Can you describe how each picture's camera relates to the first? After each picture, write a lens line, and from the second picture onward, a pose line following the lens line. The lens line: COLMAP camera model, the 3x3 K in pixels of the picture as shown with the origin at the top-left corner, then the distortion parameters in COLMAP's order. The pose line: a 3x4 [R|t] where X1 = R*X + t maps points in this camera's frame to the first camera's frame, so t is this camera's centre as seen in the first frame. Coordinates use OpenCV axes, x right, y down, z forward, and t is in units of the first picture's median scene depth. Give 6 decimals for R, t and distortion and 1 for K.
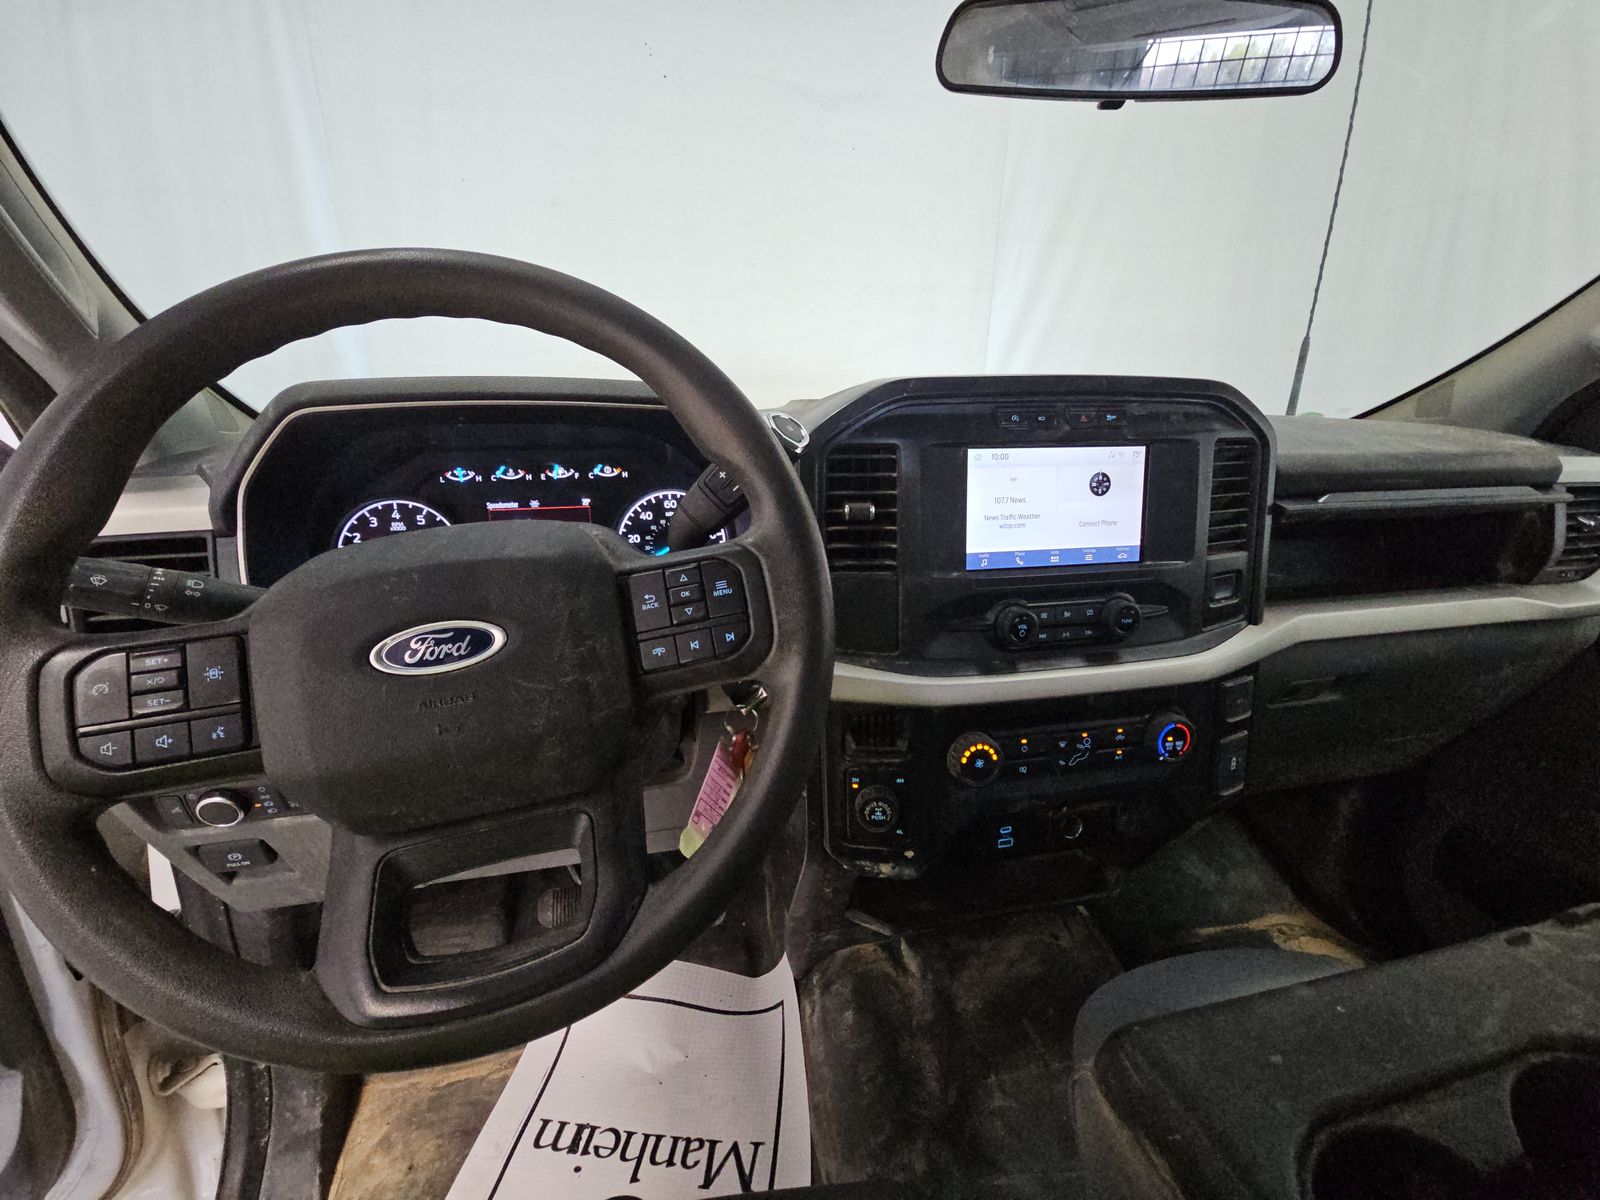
lens RADIAL K [[657.2, 0, 800.0], [0, 657.2, 600.0], [0, 0, 1]] dist [0.010996, -0.003670]
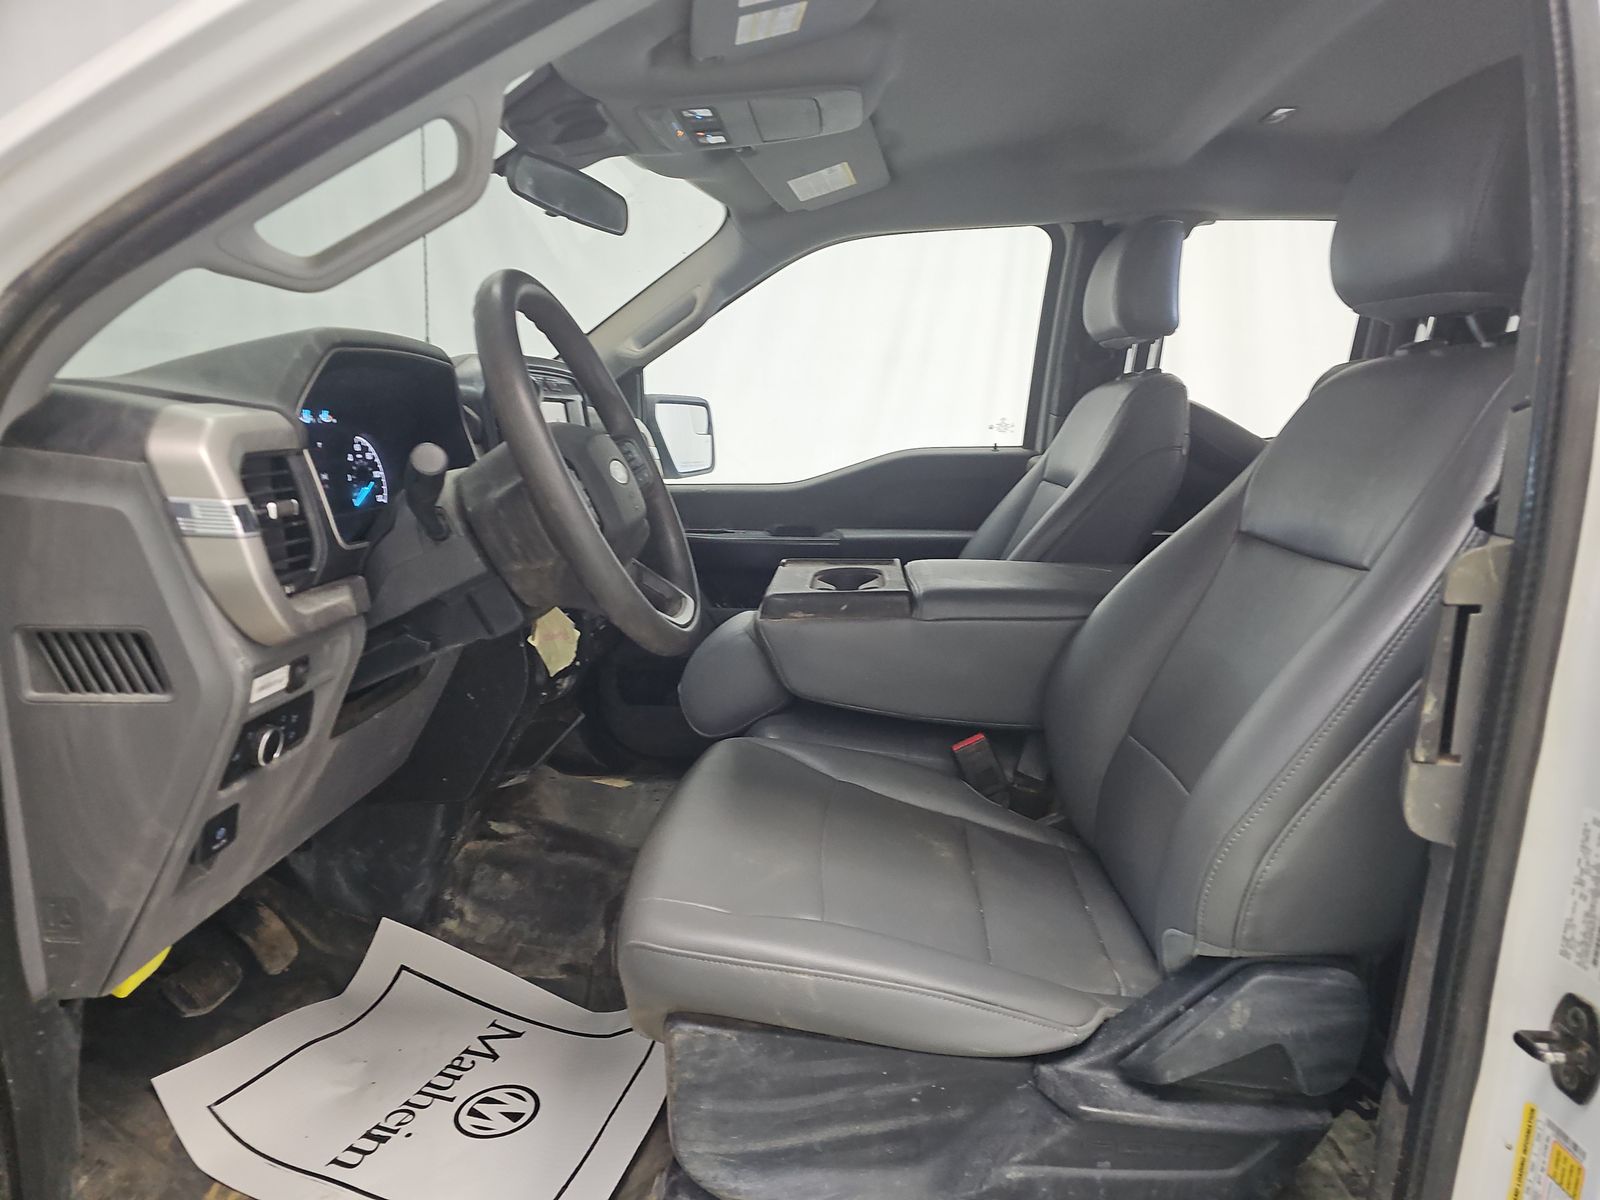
lens RADIAL K [[1060.3, 0, 801.2], [0, 1060.3, 629.3], [0, 0, 1]] dist [0.019406, 0.001040]
pose [[0.266897, -0.191370, 0.944534, -2.032450], [0.274574, 0.954566, 0.115816, 0.174400], [-0.923783, 0.228434, 0.307316, -0.243722]]
